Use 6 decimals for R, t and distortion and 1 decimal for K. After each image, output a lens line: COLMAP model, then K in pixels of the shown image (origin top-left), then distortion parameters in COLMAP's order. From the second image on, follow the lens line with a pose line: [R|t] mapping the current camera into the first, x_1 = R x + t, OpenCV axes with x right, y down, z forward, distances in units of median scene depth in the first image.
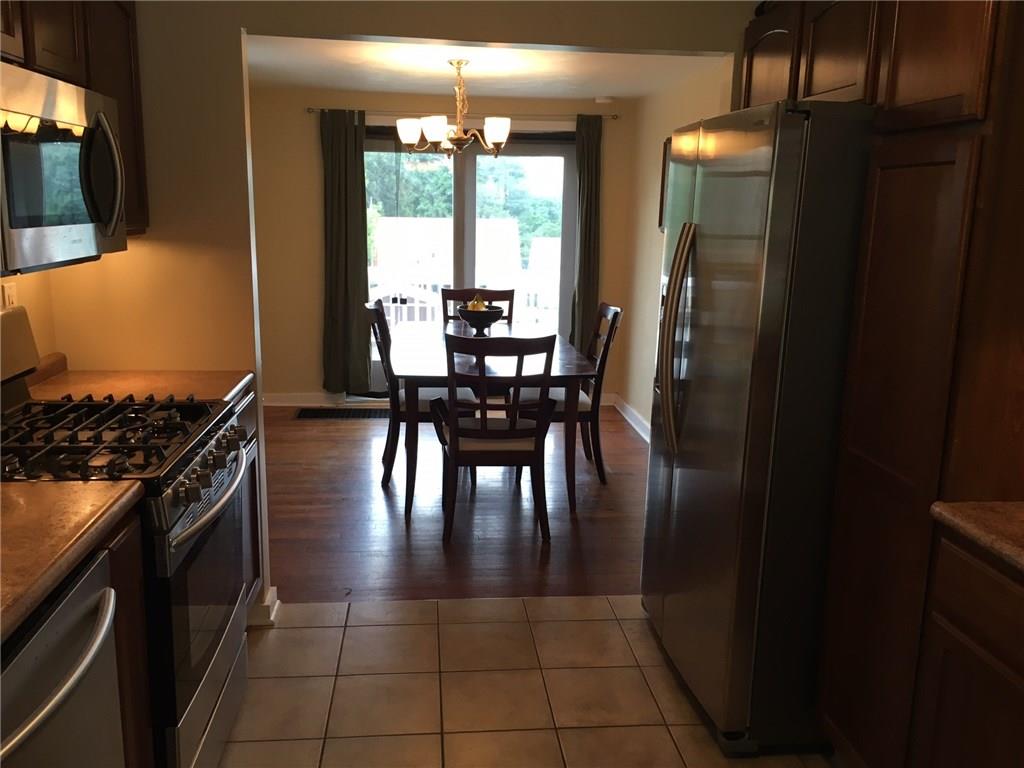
lens RADIAL K [[874.3, 0, 507.8], [0, 874.3, 383.9], [0, 0, 1]] dist [0.074699, -0.104422]
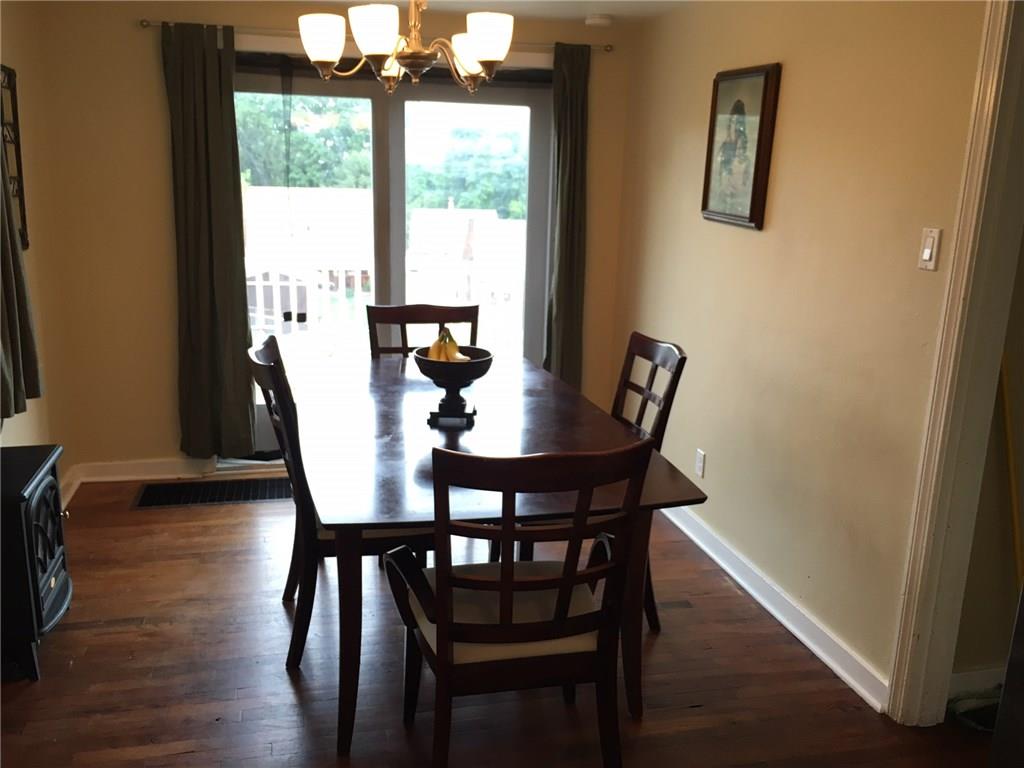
lens RADIAL K [[874.3, 0, 507.8], [0, 874.3, 383.9], [0, 0, 1]] dist [0.074699, -0.104422]
pose [[0.990332, -0.024633, 0.136511, -0.075484], [0.020280, 0.999243, 0.033186, -0.085295], [-0.137226, -0.030097, 0.990082, 0.418153]]
